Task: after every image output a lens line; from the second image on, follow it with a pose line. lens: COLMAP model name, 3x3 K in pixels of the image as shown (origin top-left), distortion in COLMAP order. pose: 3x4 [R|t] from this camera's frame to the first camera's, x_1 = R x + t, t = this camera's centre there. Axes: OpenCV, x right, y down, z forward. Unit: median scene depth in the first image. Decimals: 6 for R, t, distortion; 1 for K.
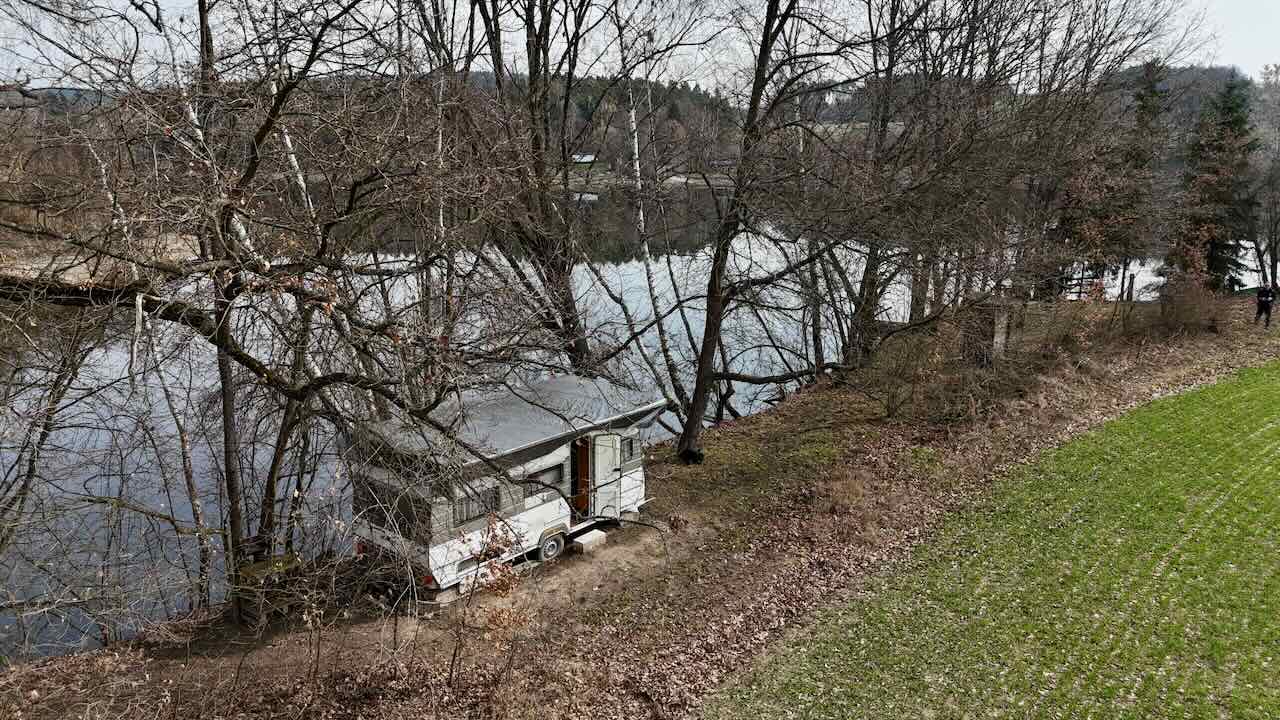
lens RADIAL K [[928.7, 0, 640.0], [0, 928.7, 360.0], [0, 0, 1]] dist [0.067529, -0.064617]
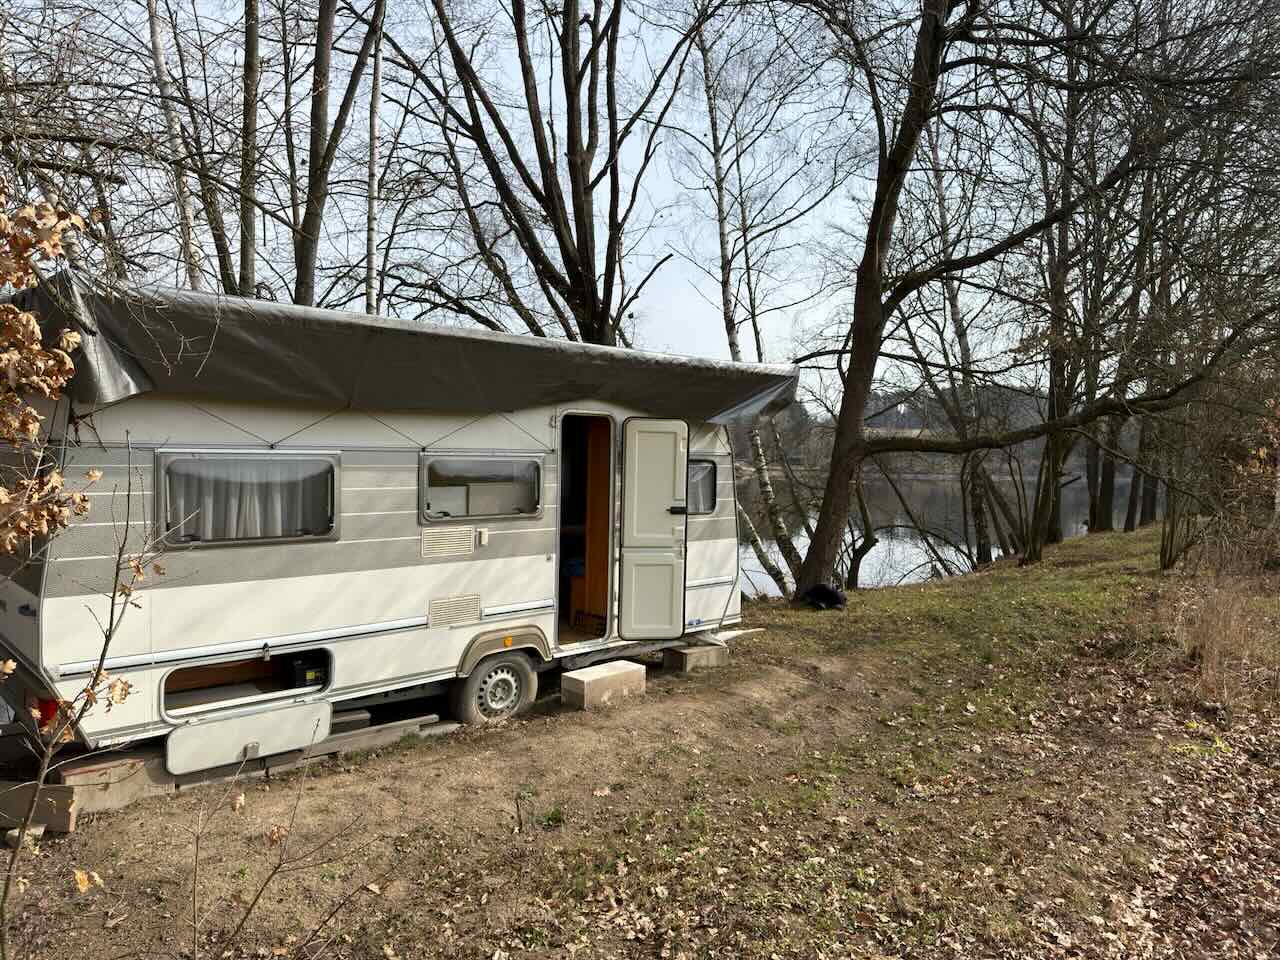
lens RADIAL K [[909.8, 0, 640.0], [0, 909.8, 480.0], [0, 0, 1]] dist [0.030466, -0.027957]
pose [[0.996218, 0.018545, -0.084892, -0.008140], [-0.033893, 0.982509, -0.183105, 0.174150], [0.080011, 0.185290, 0.979421, 0.592195]]
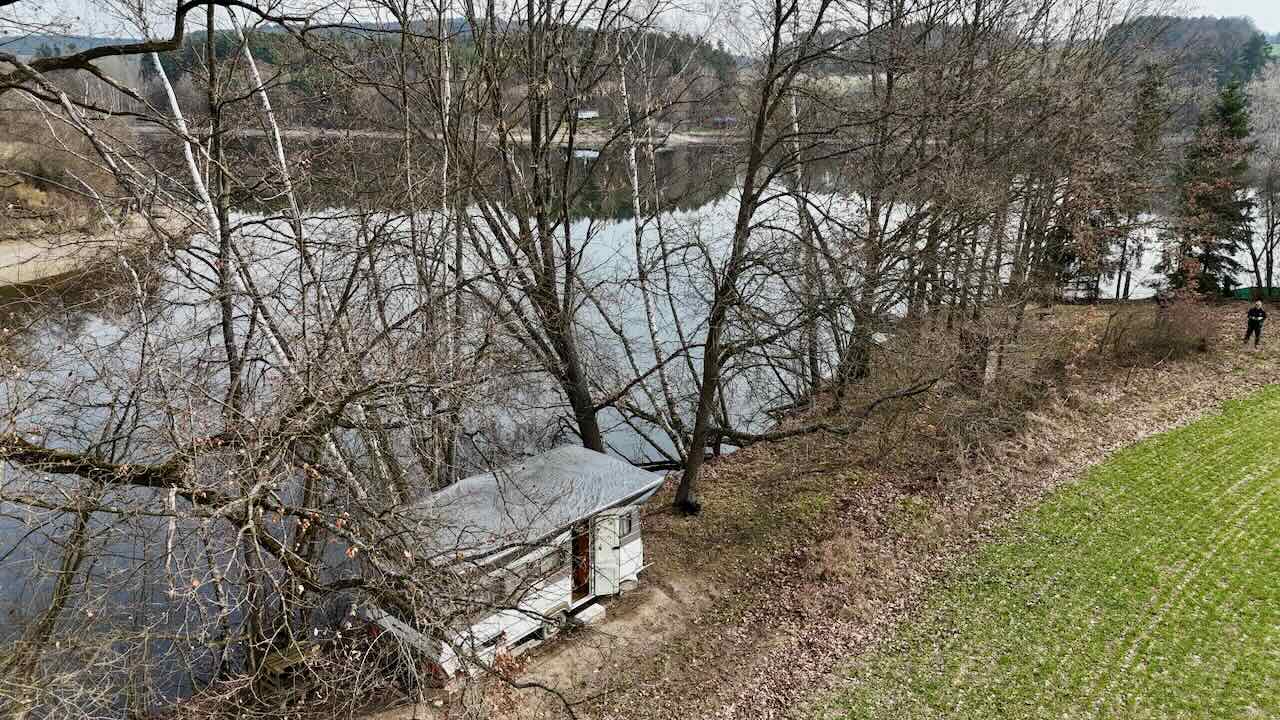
lens RADIAL K [[928.7, 0, 640.0], [0, 928.7, 360.0], [0, 0, 1]] dist [0.067529, -0.064617]
pose [[0.999998, 0.001010, -0.001420, 0.003150], [-0.000943, 0.998894, 0.047012, -0.139135], [0.001466, -0.047011, 0.998893, -0.036960]]
